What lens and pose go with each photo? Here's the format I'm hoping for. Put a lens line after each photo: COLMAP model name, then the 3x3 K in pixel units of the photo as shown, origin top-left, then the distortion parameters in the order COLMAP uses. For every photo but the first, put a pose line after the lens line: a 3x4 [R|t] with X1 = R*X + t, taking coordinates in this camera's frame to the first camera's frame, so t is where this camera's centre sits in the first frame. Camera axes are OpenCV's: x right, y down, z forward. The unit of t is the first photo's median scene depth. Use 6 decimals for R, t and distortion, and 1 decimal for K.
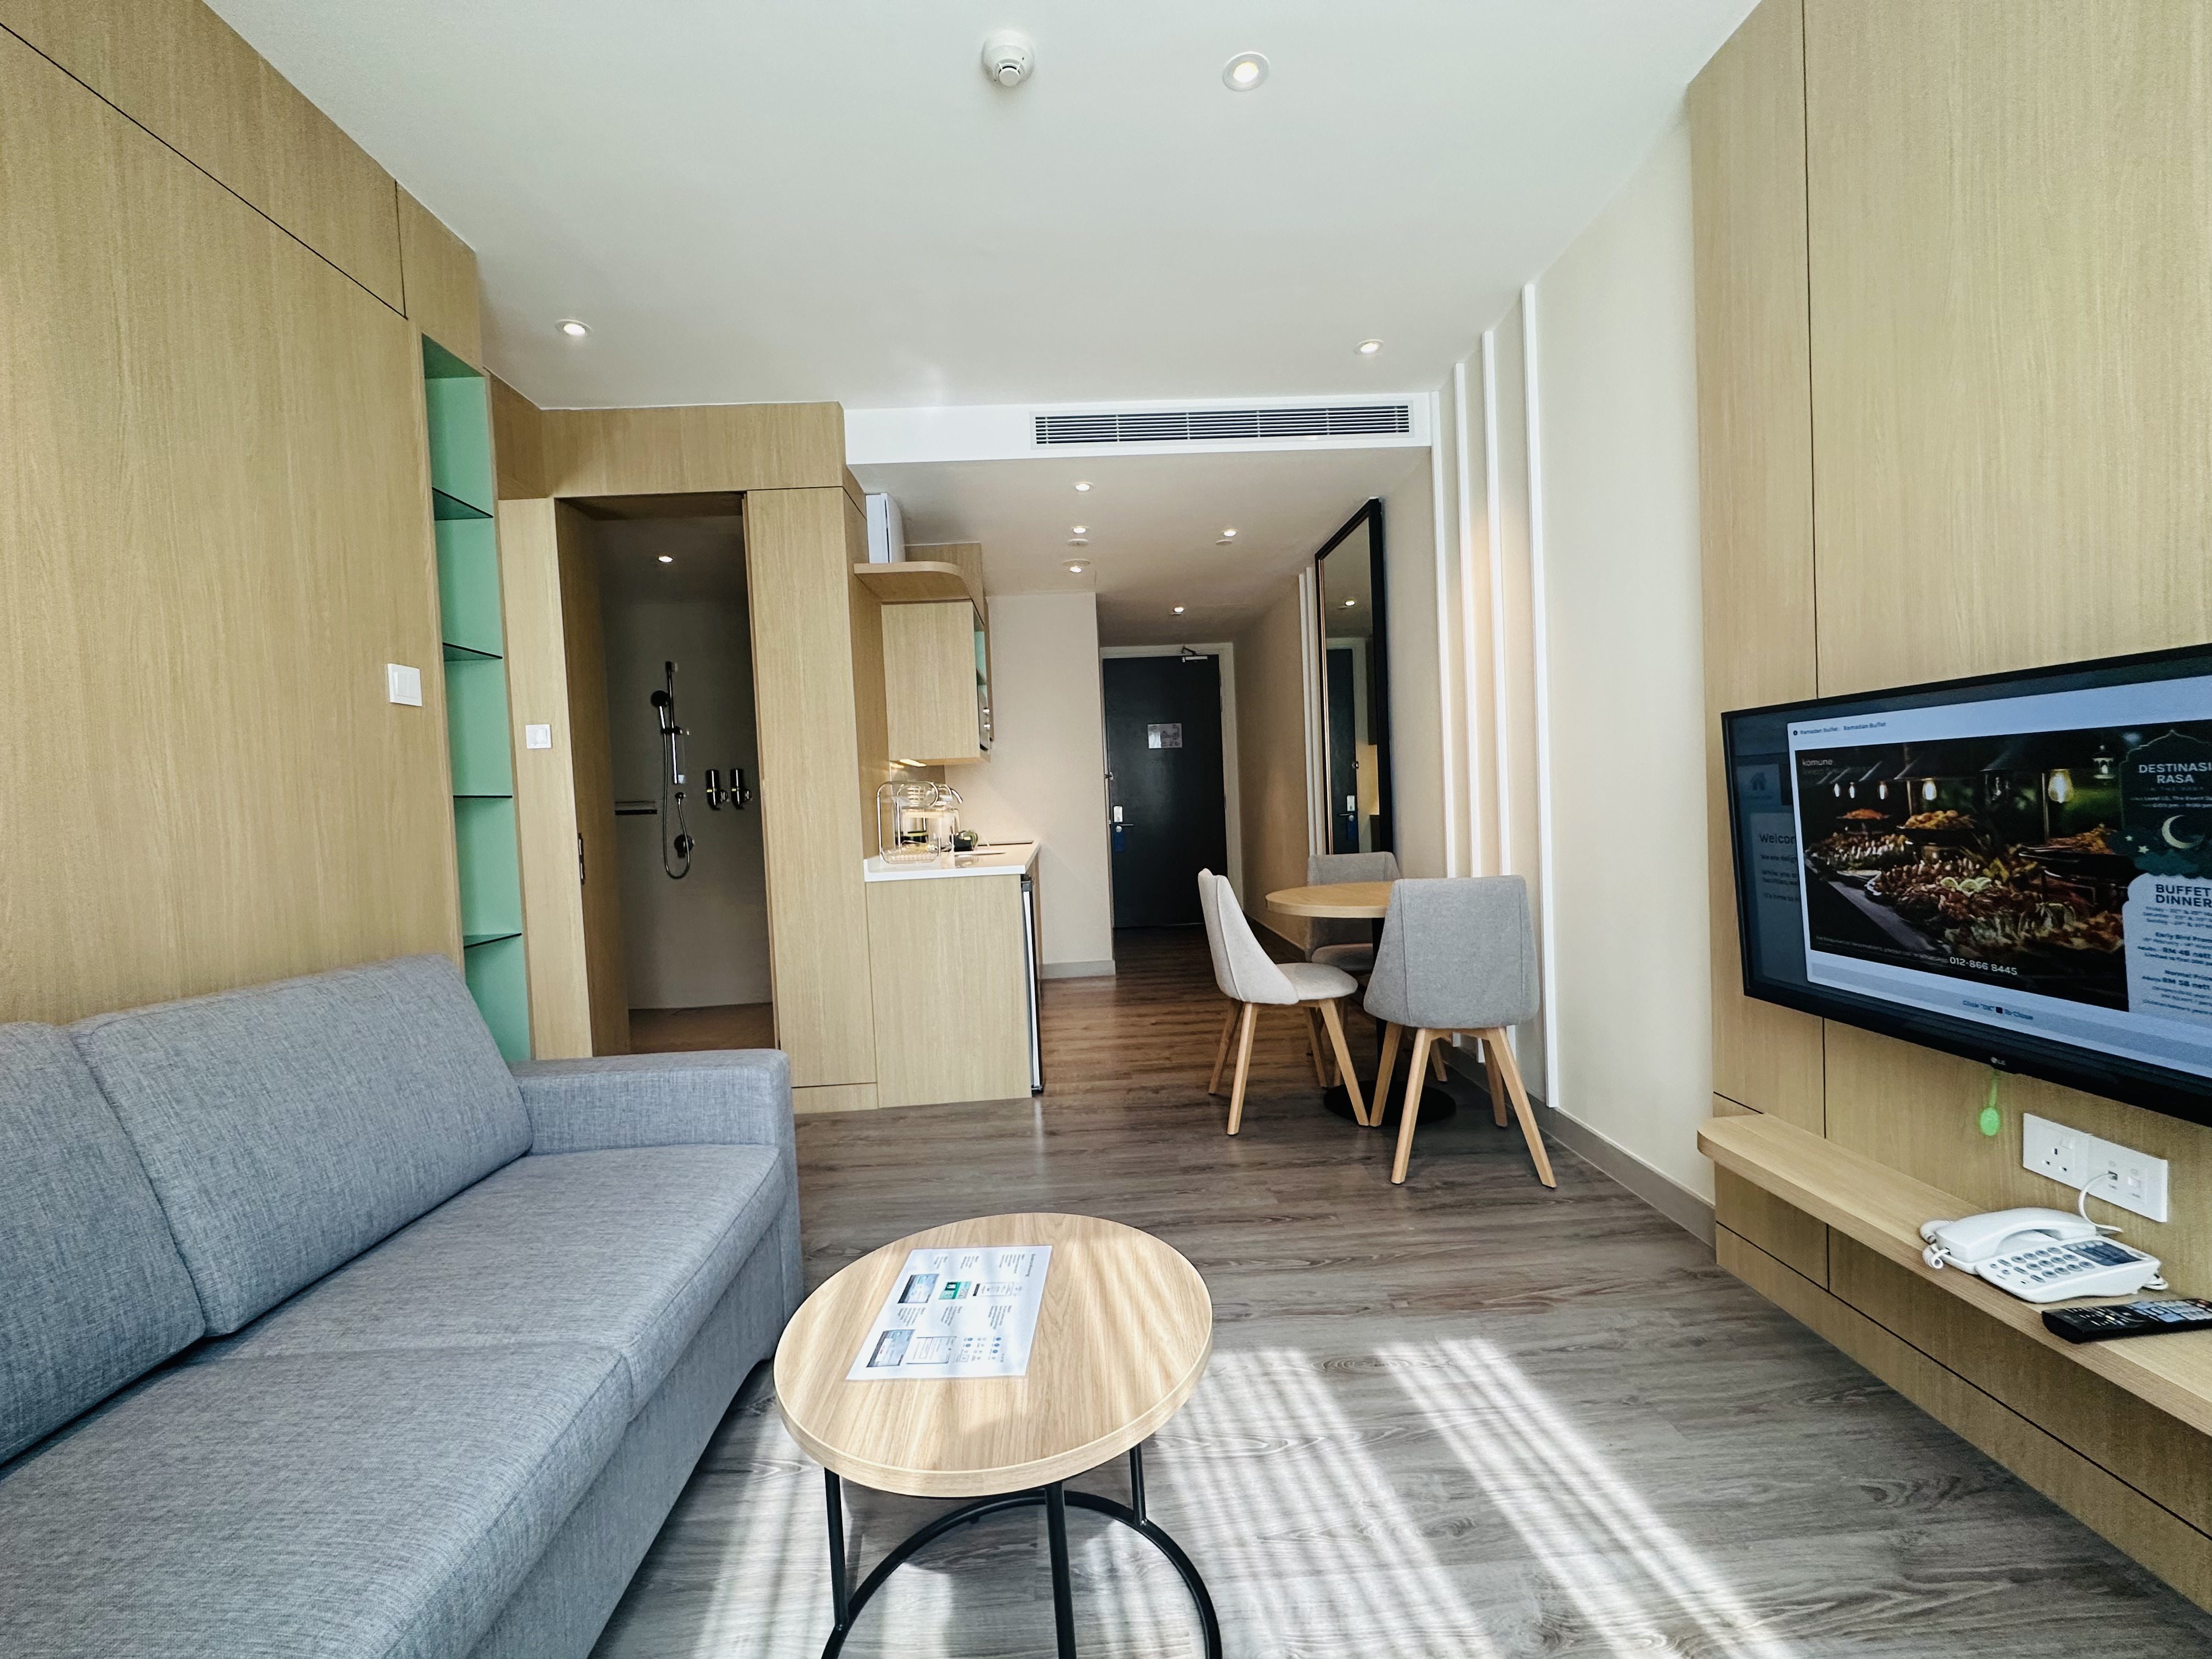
lens RADIAL K [[890.0, 0, 1102.1], [0, 890.0, 827.3], [0, 0, 1]] dist [-0.003050, -0.000354]
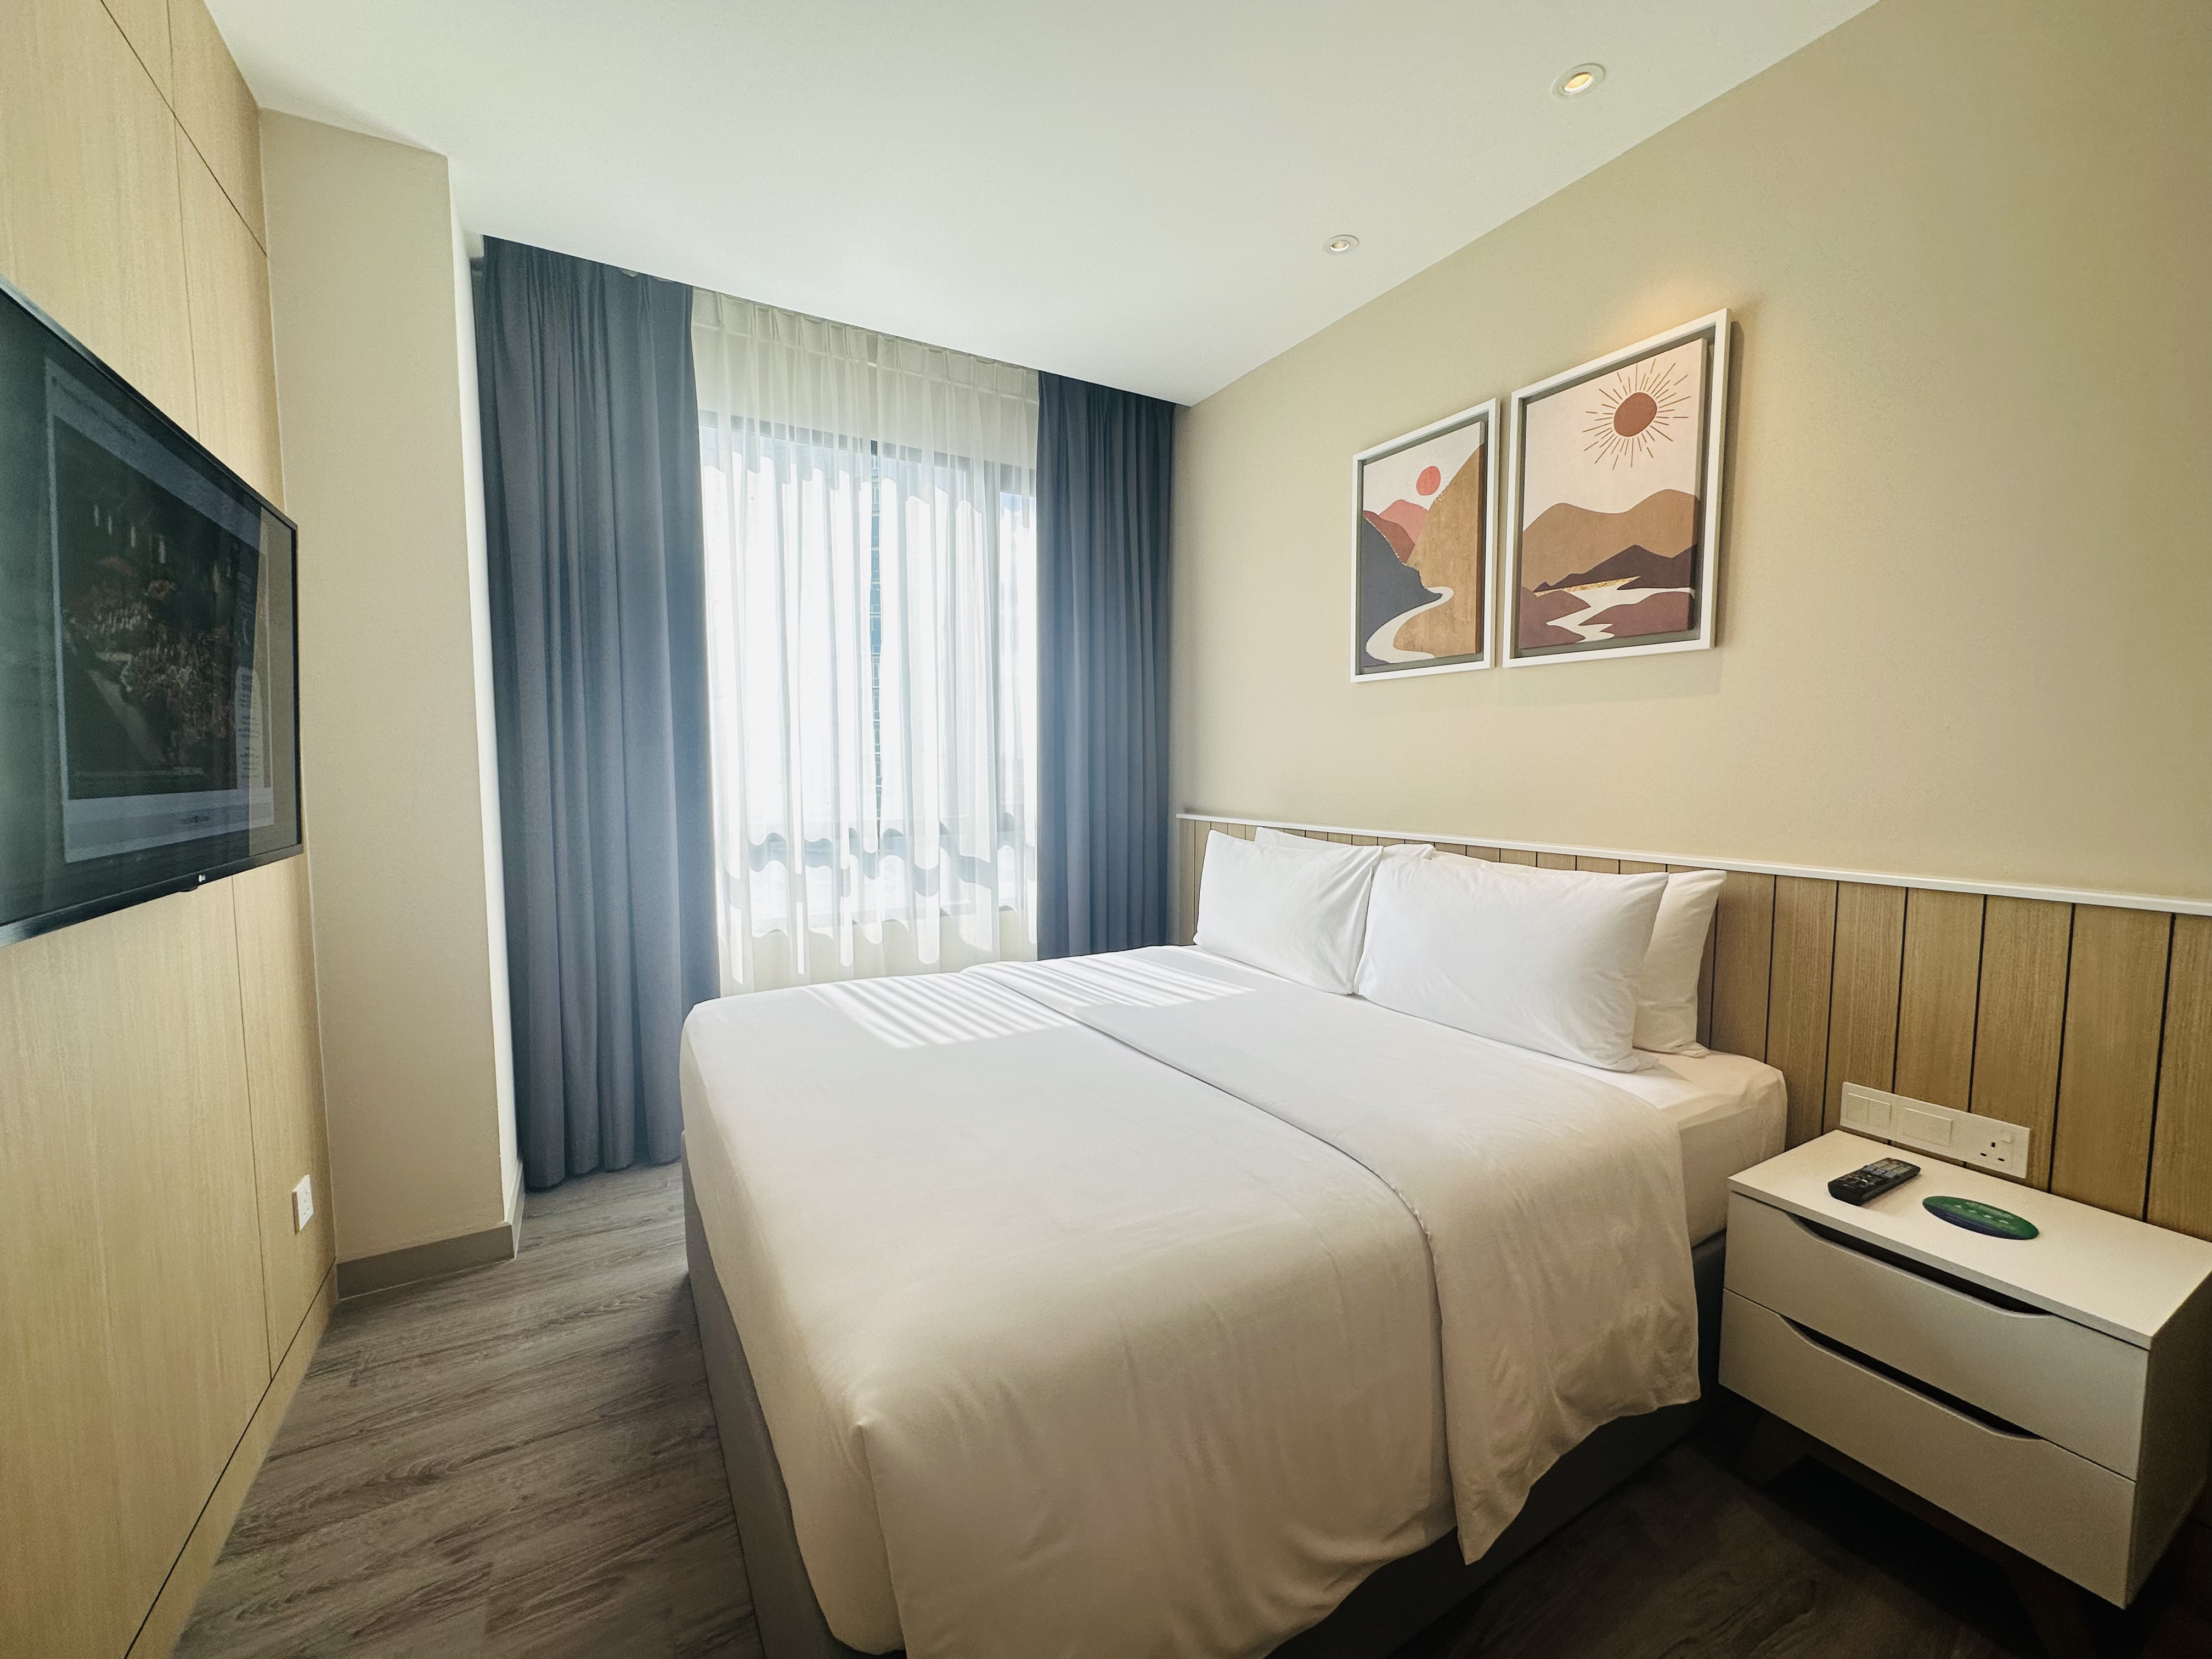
lens RADIAL K [[890.0, 0, 1105.8], [0, 890.0, 833.5], [0, 0, 1]] dist [-0.003050, -0.000354]
pose [[-0.880280, 0.085895, -0.466615, 0.601001], [0.030415, 0.991669, 0.125170, 0.131501], [0.473480, 0.095992, -0.875558, 2.101607]]
